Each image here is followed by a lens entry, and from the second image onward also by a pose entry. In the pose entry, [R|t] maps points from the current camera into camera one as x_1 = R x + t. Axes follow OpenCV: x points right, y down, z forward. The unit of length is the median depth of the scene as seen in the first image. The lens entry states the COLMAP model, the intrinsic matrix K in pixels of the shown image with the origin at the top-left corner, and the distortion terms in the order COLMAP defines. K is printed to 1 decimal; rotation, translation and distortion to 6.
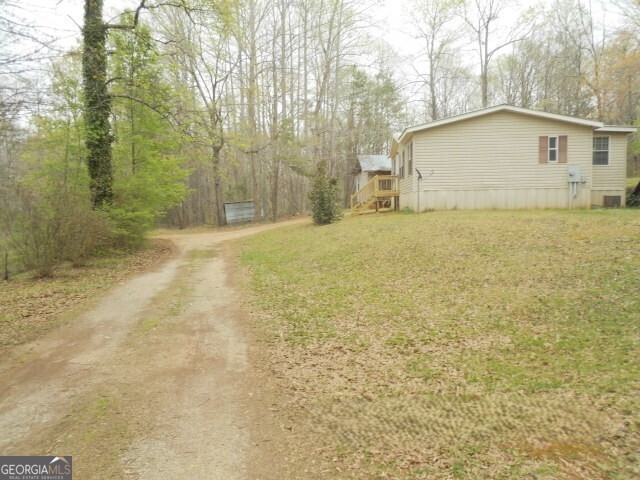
lens RADIAL K [[505.5, 0, 320.0], [0, 505.5, 240.0], [0, 0, 1]] dist [0.035939, -0.000075]
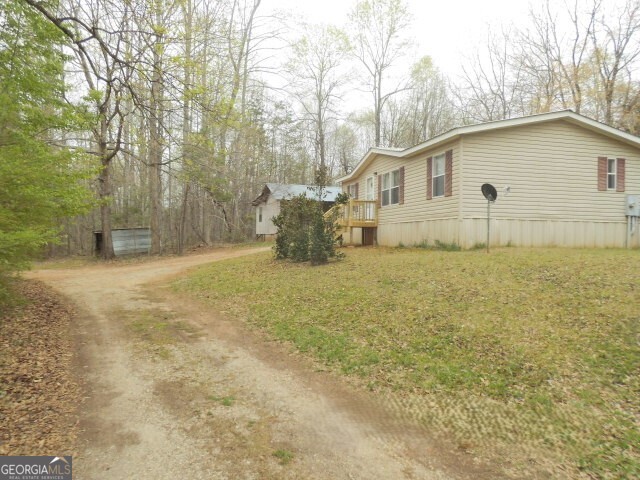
lens RADIAL K [[452.9, 0, 320.0], [0, 452.9, 240.0], [0, 0, 1]] dist [-0.001071, 0.001098]
pose [[0.950205, 0.030234, 0.310155, -0.192171], [-0.009256, 0.997582, -0.068887, -0.021699], [-0.311487, 0.062586, 0.948187, 0.472015]]
